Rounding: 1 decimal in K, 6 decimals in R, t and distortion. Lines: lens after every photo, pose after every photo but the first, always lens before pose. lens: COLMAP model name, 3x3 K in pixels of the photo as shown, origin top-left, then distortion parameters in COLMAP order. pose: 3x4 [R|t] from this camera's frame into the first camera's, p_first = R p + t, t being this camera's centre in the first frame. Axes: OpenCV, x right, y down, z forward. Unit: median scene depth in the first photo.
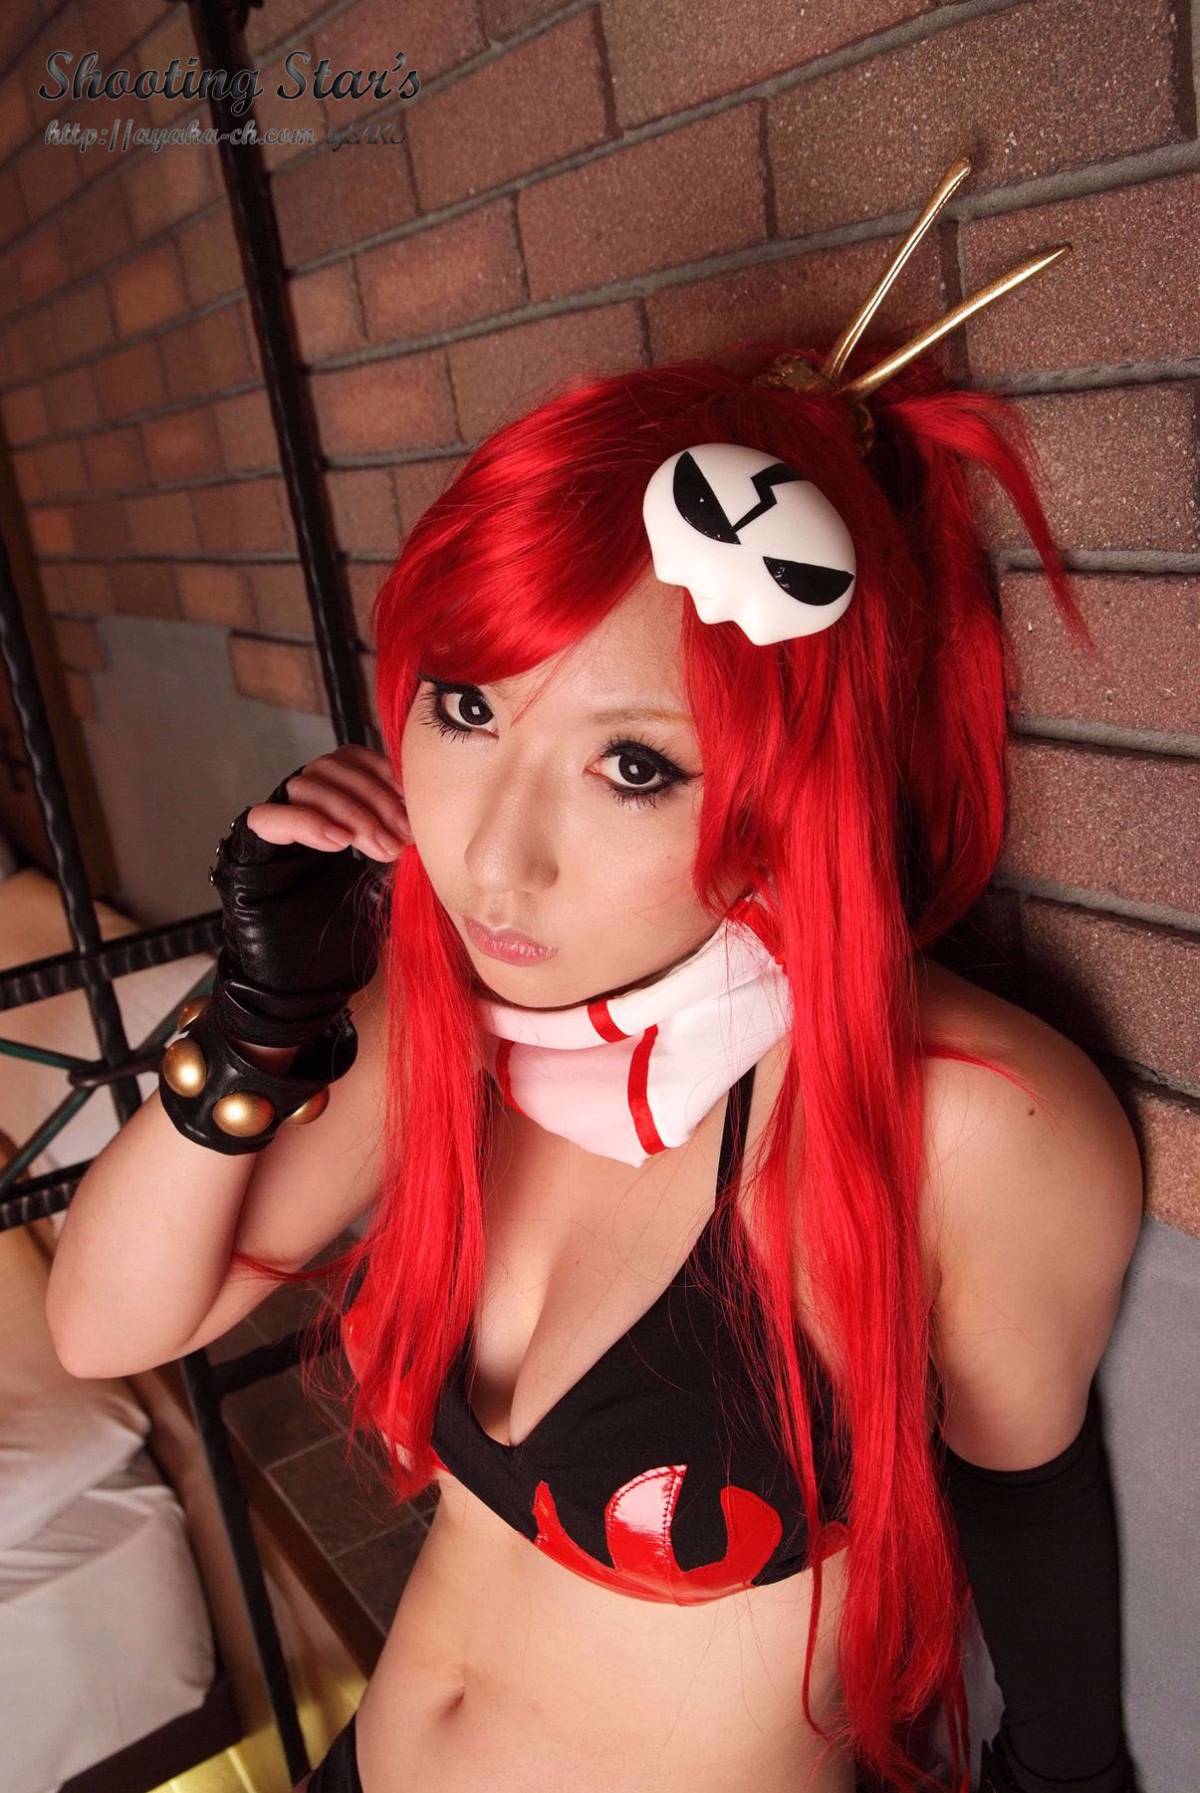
lens RADIAL K [[1659.3, 0, 600.0], [0, 1659.3, 896.5], [0, 0, 1]] dist [-0.009261, 0.032534]
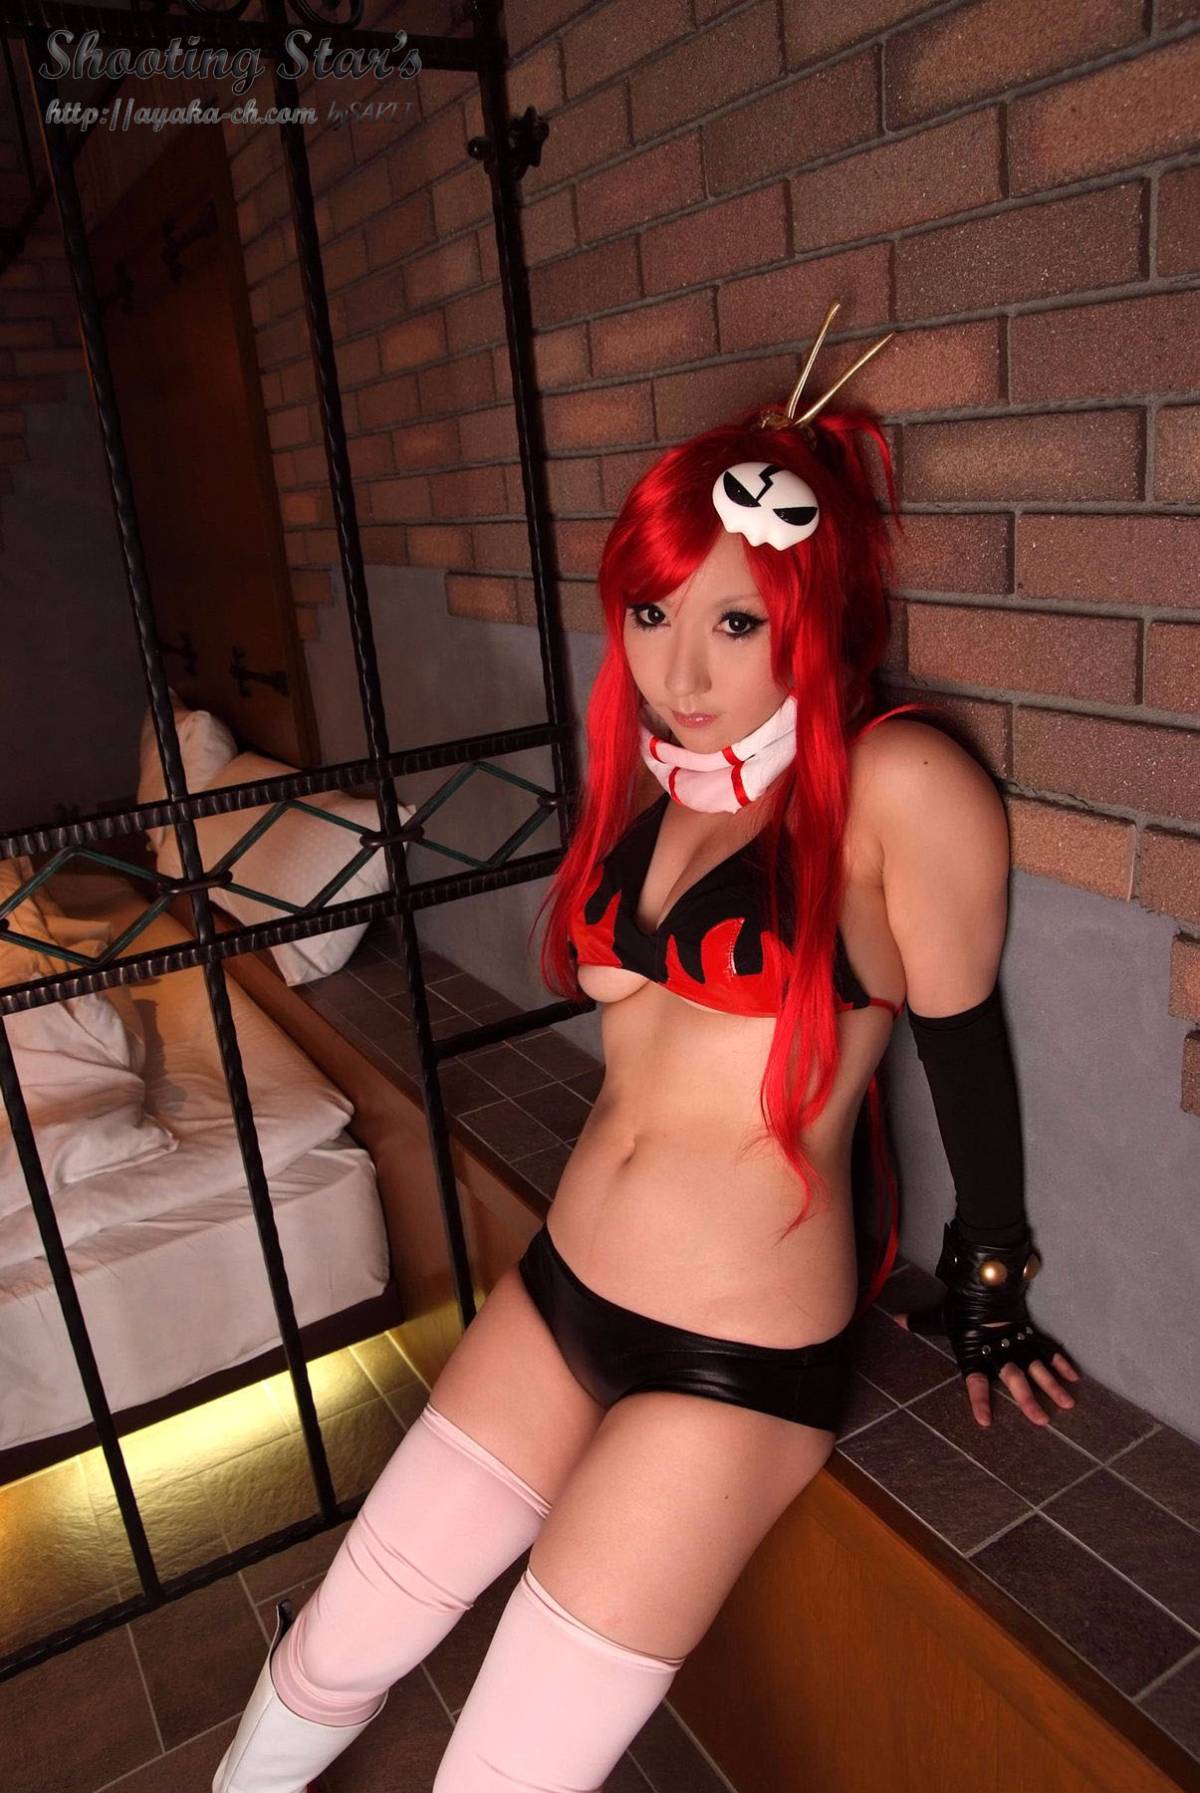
lens RADIAL K [[1300.5, 0, 600.0], [0, 1300.5, 896.5], [0, 0, 1]] dist [-0.092595, 0.060459]
pose [[0.998077, 0.055933, 0.026702, -0.144635], [-0.056615, 0.998070, 0.025513, 0.133696], [-0.025223, -0.026976, 0.999318, -0.242546]]
